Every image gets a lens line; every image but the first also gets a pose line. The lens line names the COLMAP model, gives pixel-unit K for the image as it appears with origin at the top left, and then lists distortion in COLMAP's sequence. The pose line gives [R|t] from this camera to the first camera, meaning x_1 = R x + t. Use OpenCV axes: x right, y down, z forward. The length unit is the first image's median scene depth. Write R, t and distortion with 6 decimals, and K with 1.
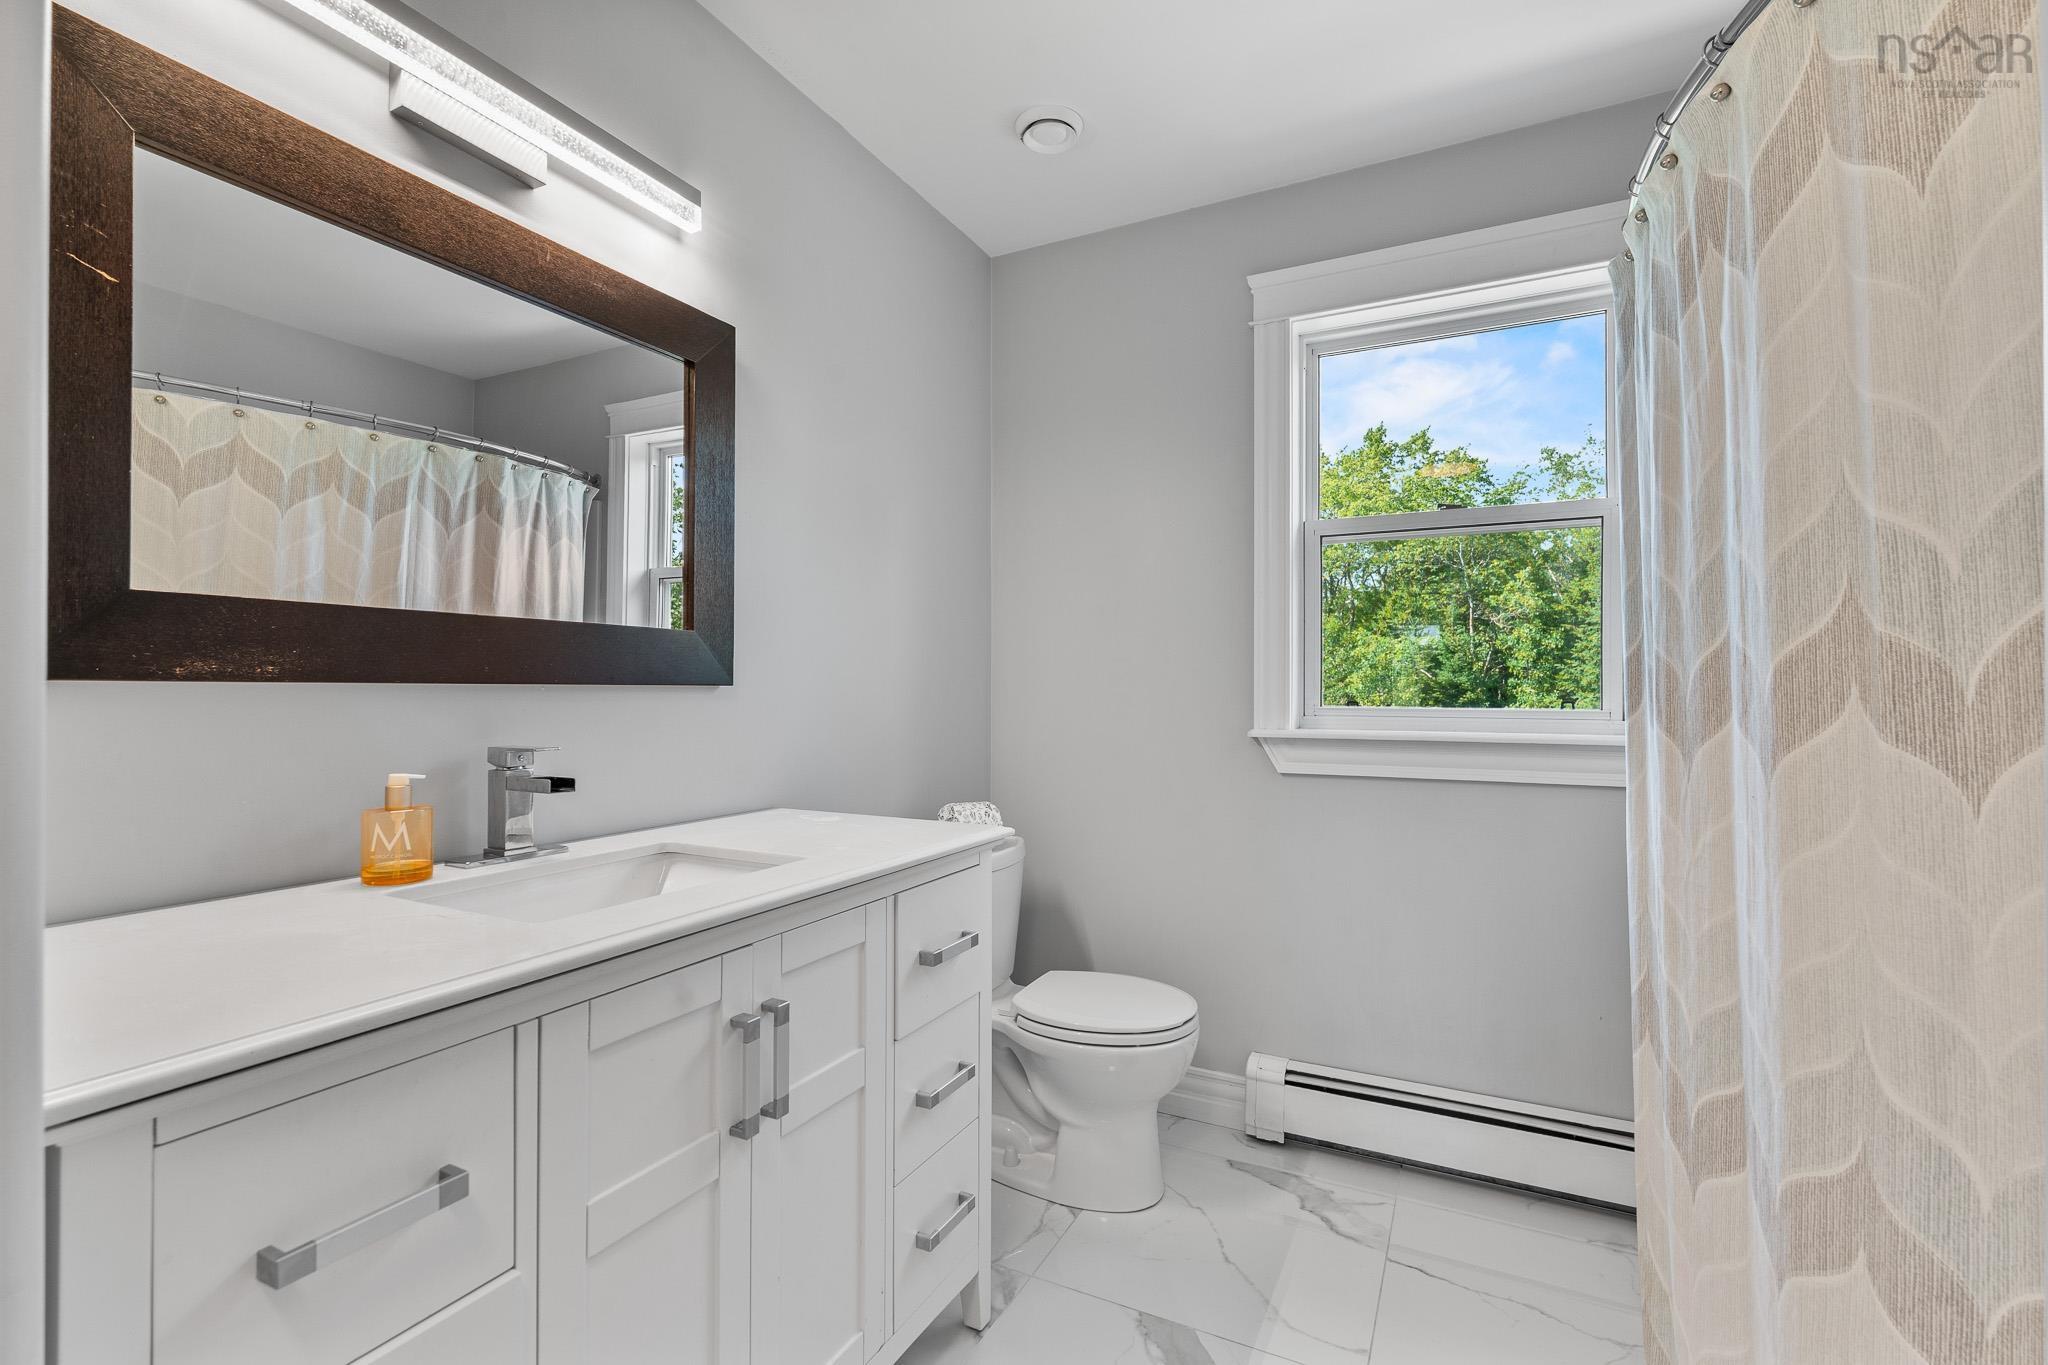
lens RADIAL K [[894.8, 0, 1020.4], [0, 894.8, 687.3], [0, 0, 1]] dist [-0.002300, -0.000099]
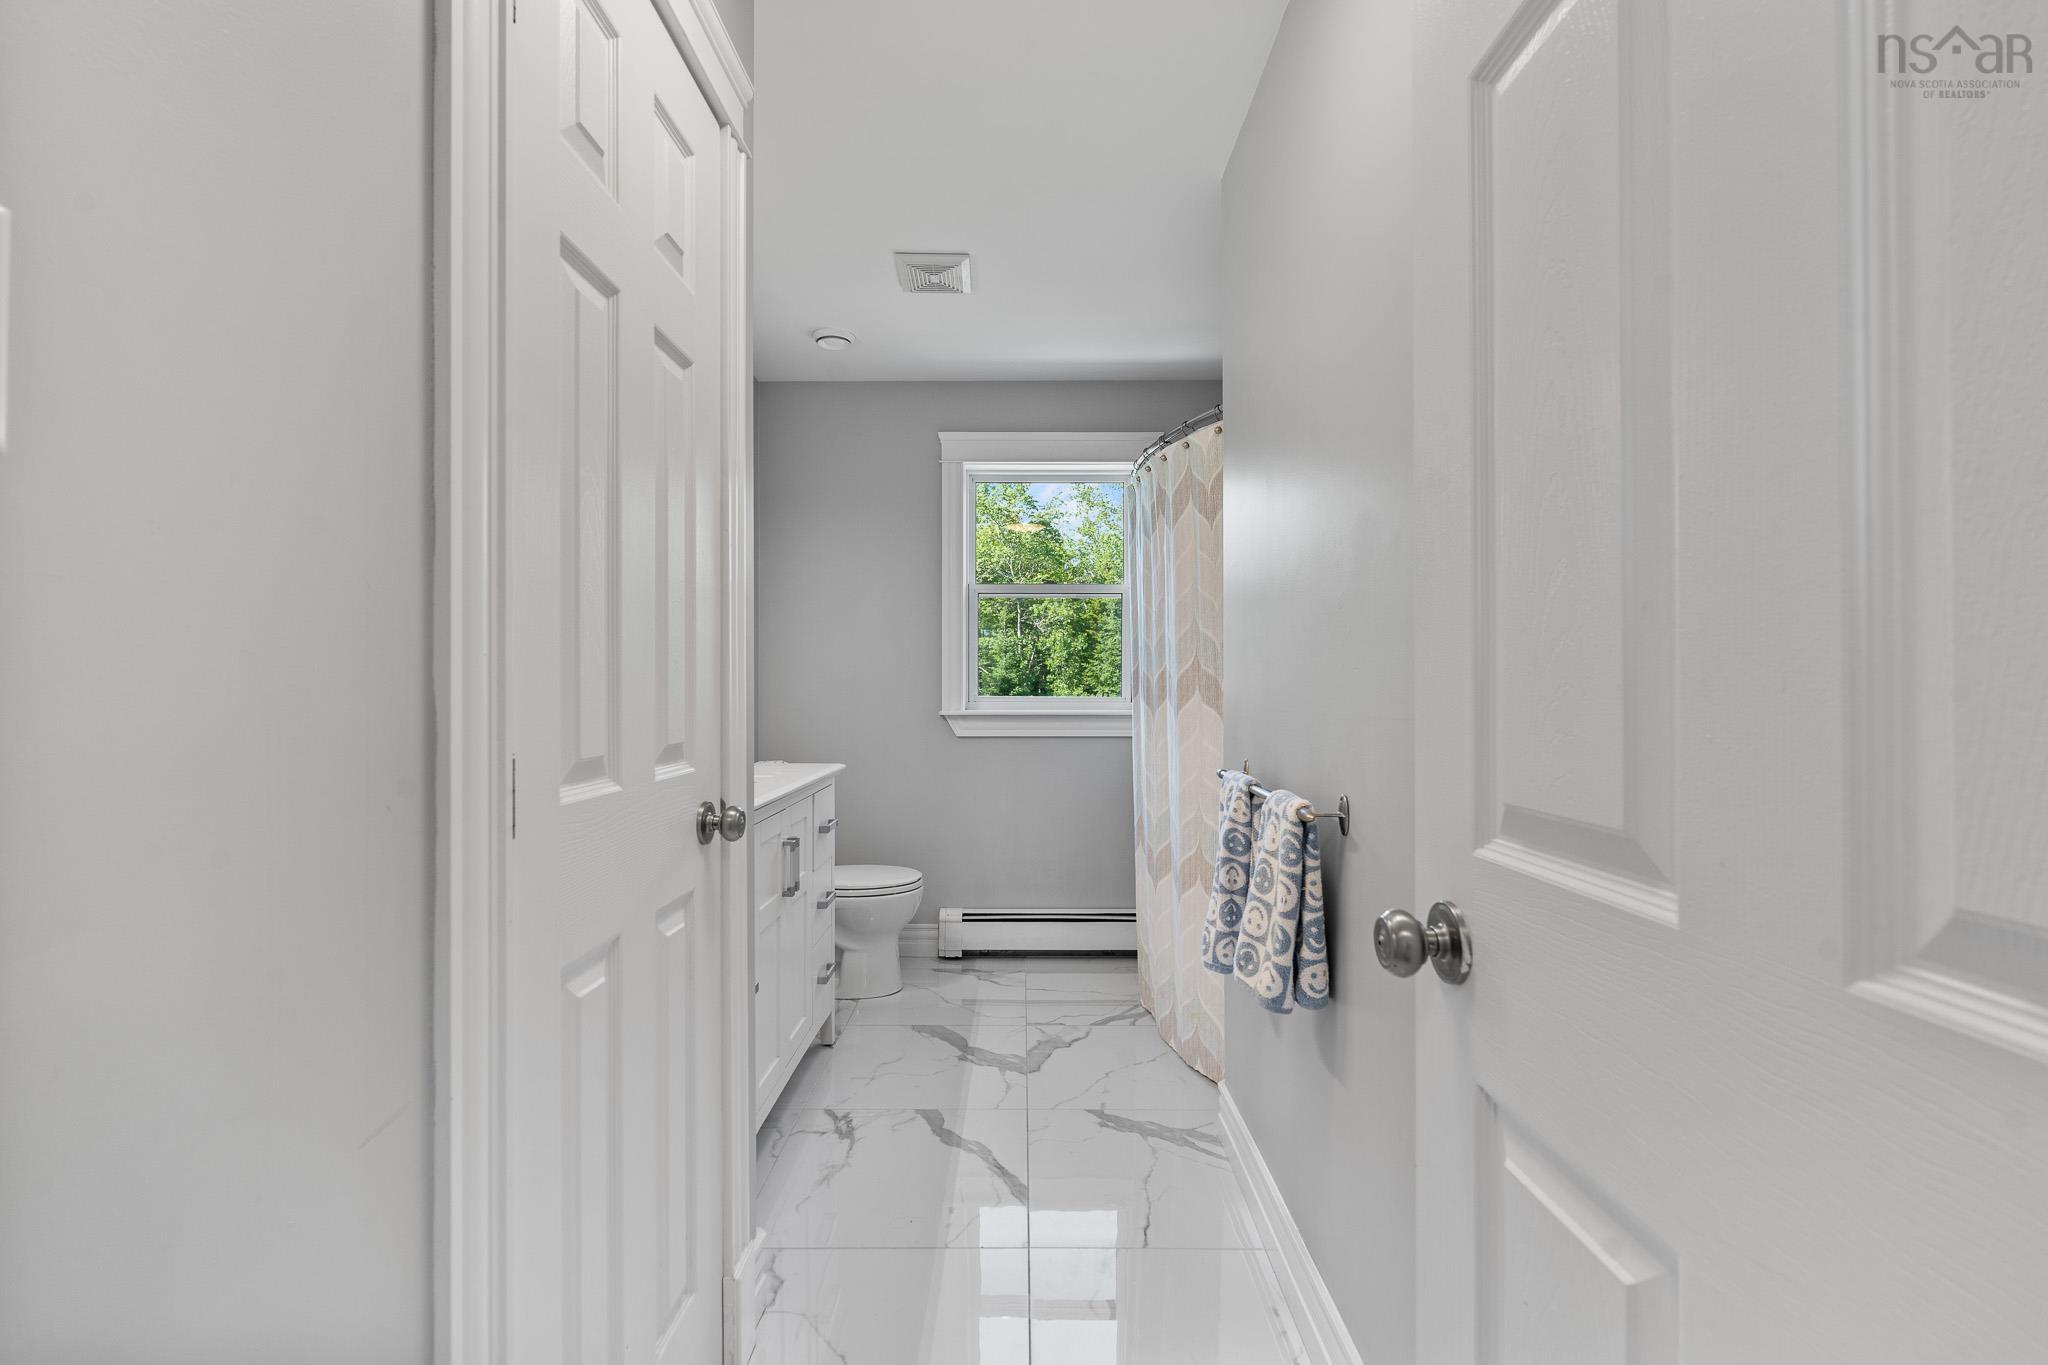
lens RADIAL K [[894.8, 0, 1020.4], [0, 894.8, 687.3], [0, 0, 1]] dist [-0.002300, -0.000099]
pose [[0.890477, -0.002308, 0.455022, -0.366186], [-0.000280, 0.999984, 0.005620, -0.004897], [-0.455027, -0.005131, 0.890463, -0.536500]]
